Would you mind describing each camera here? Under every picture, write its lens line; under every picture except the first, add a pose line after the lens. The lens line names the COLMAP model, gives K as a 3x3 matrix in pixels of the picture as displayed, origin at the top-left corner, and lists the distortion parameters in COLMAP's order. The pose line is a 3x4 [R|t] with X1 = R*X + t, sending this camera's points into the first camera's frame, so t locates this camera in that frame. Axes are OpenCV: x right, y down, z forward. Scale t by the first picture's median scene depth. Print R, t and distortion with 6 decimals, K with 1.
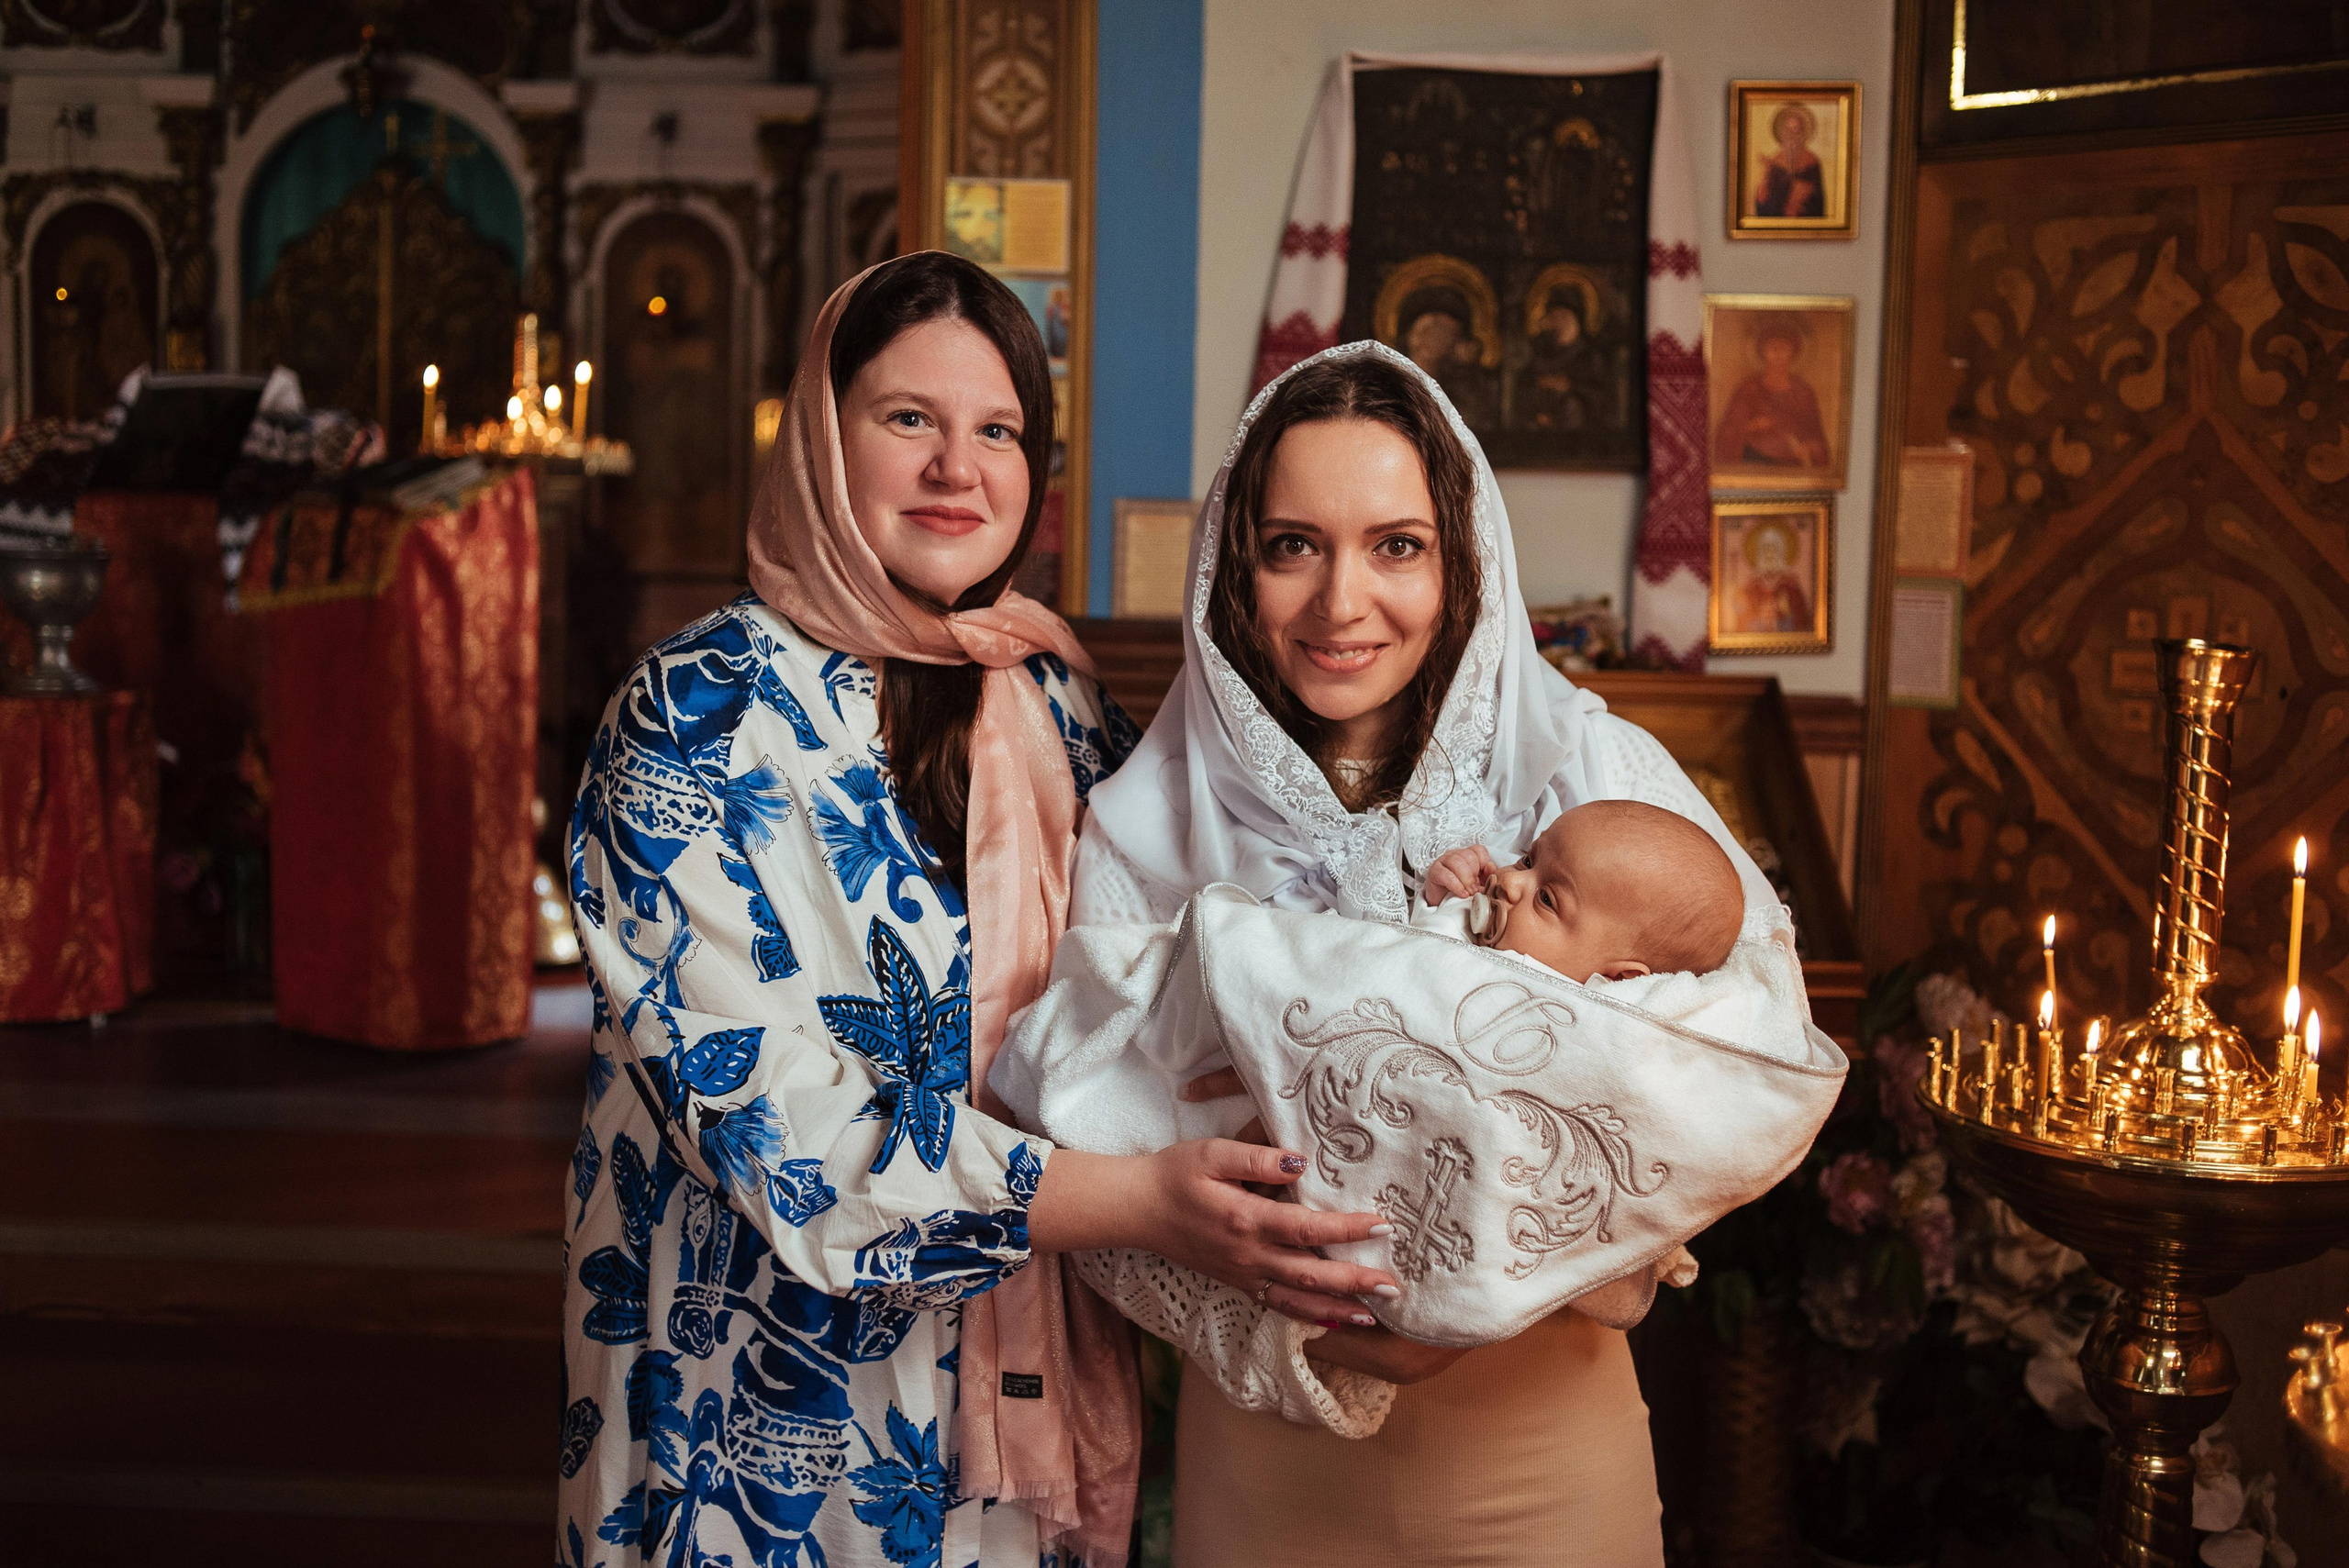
lens RADIAL K [[2524.3, 0, 1110.4], [0, 2524.3, 751.6], [0, 0, 1]] dist [-0.096075, 0.136388]
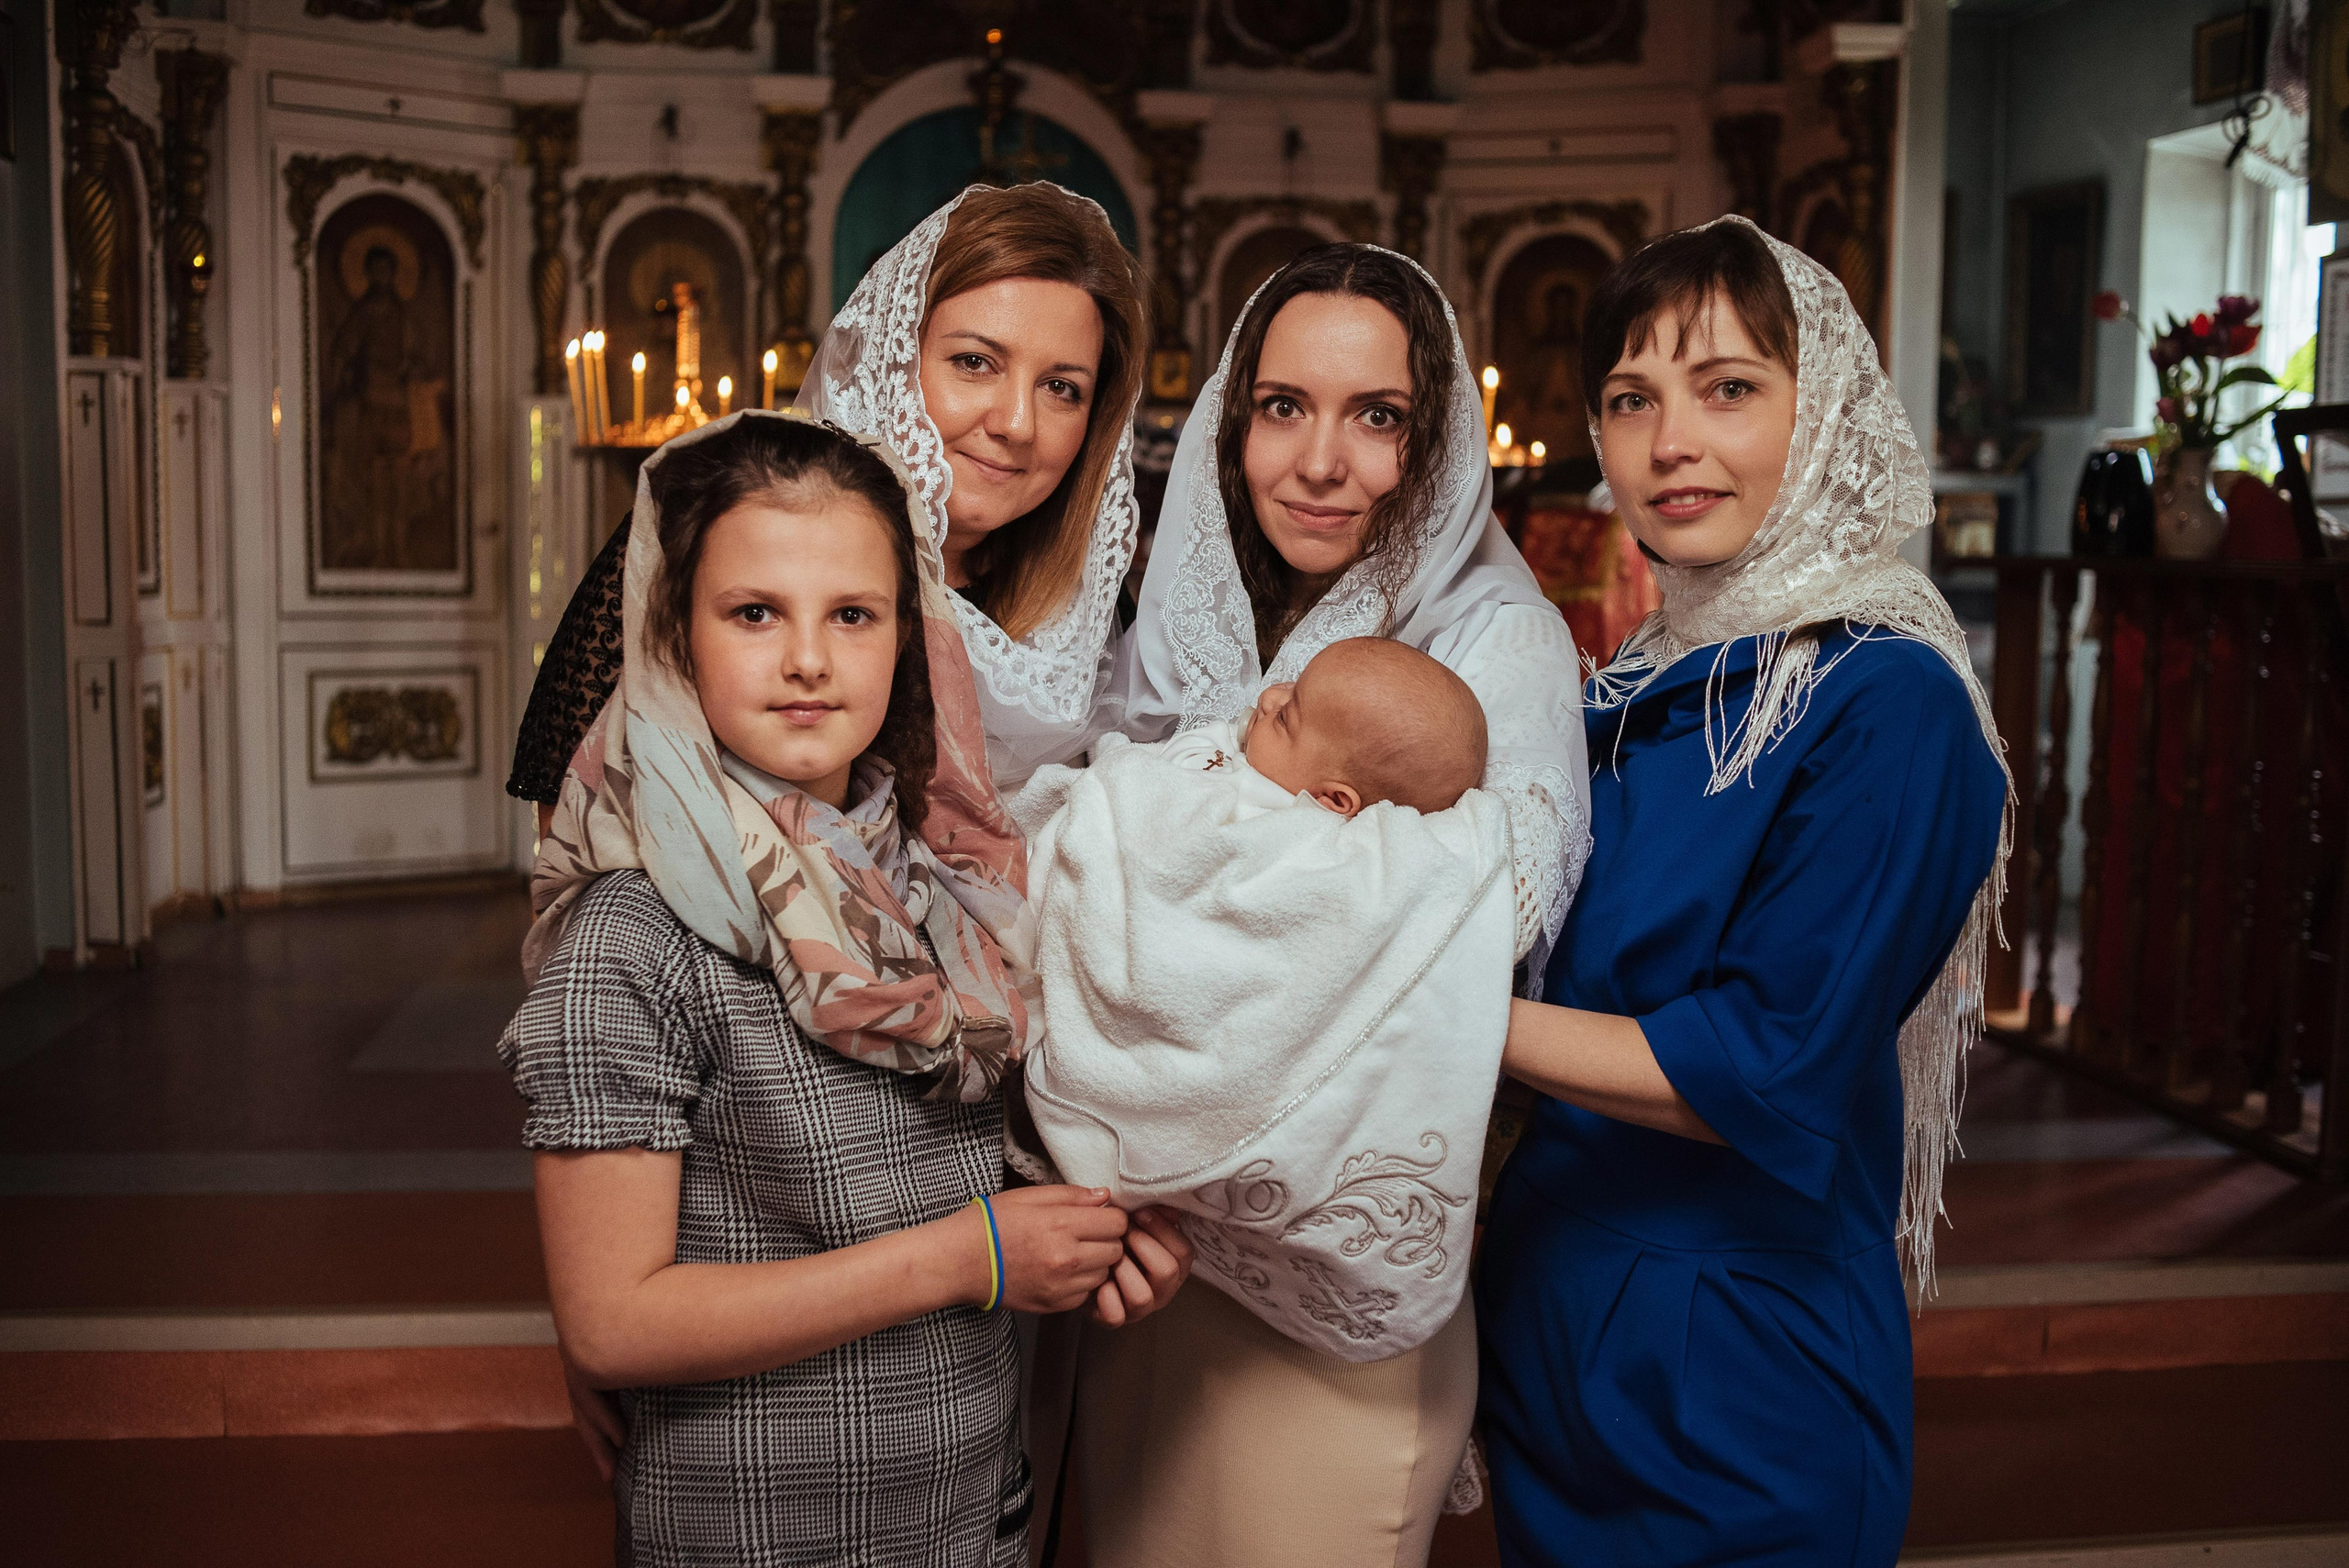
lens RADIAL K [[2400.8, 0, 1174.5], [0, 2400.8, 784.0], [0, 0, 1]] dist [-0.095094, 0.118336]
pose [[0.985784, -0.027389, 0.165769, -0.941492], [0.027092, 0.999625, 0.004052, -0.006176], [-0.165818, 0.000496, 0.986156, 0.206357]]
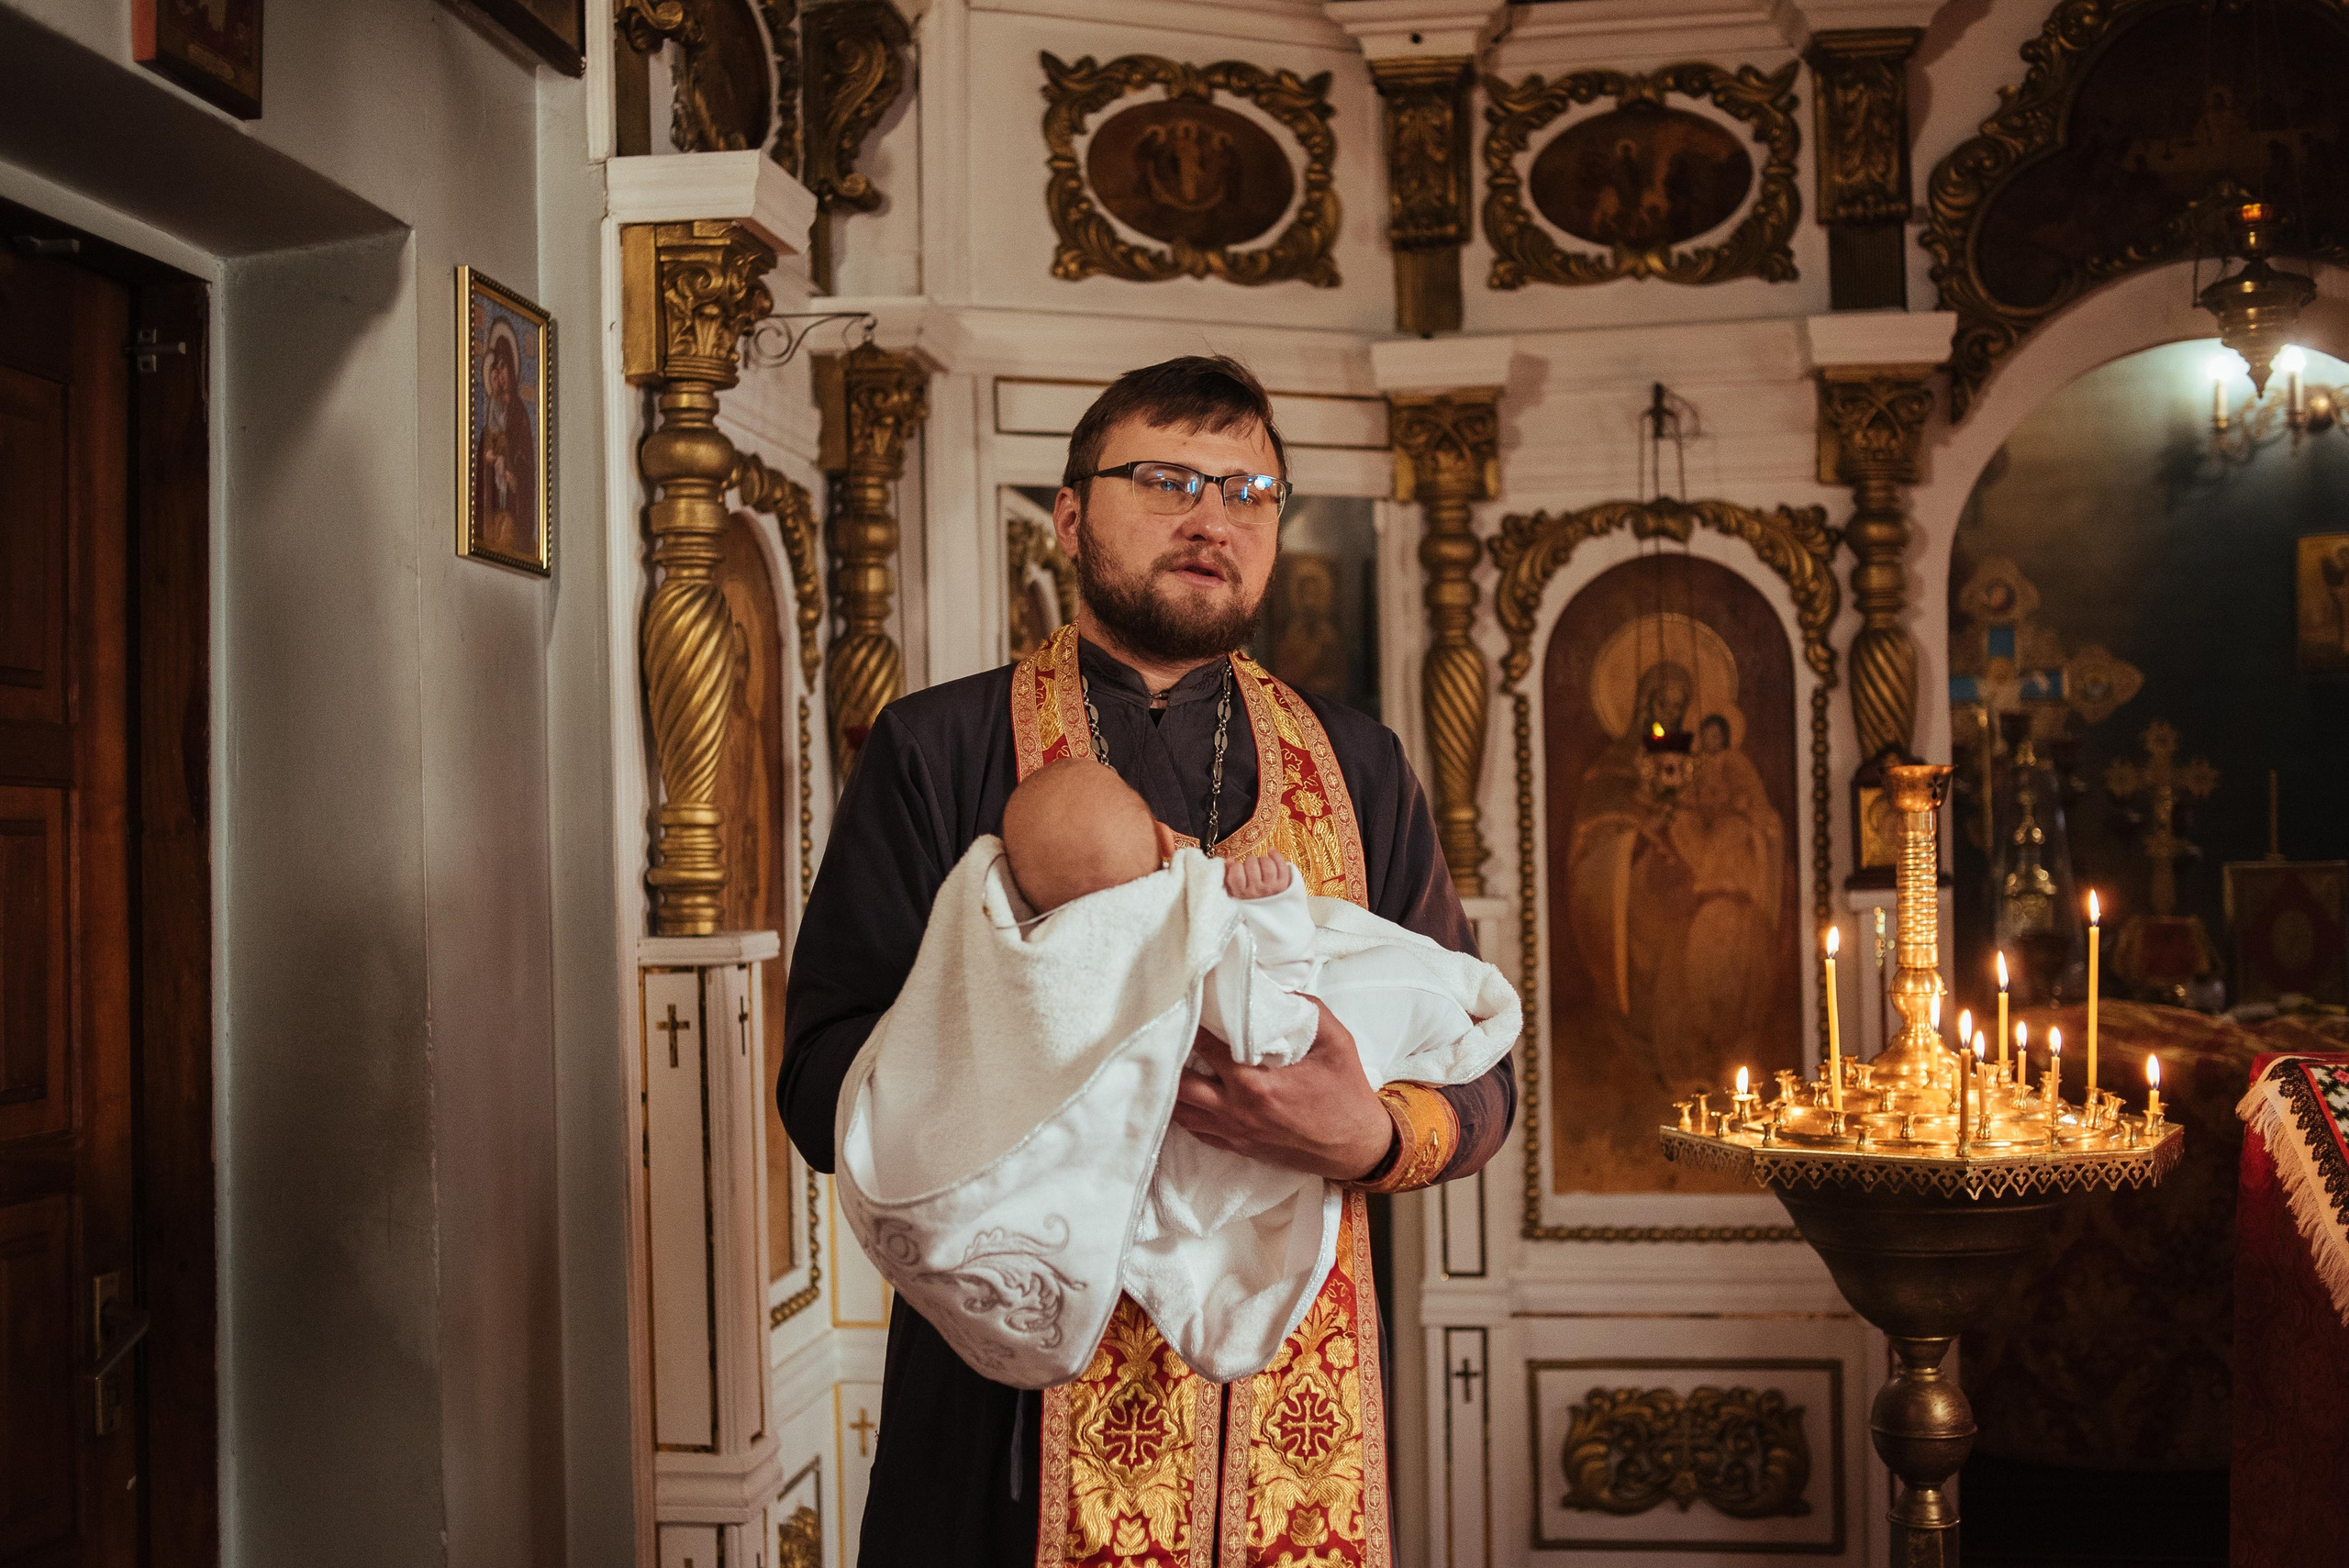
lens RADIAL K [[2524.3, 0, 1110.4], [0, 2524.3, 751.6], [0, 0, 1]] dist [-0.096075, 0.136388]
pose [[0.990256, -0.050125, -0.129927, -1.144552], [0.031780, 0.989696, -0.139610, -0.268580], [0.135586, 0.134121, 0.981646, 1.137534]]
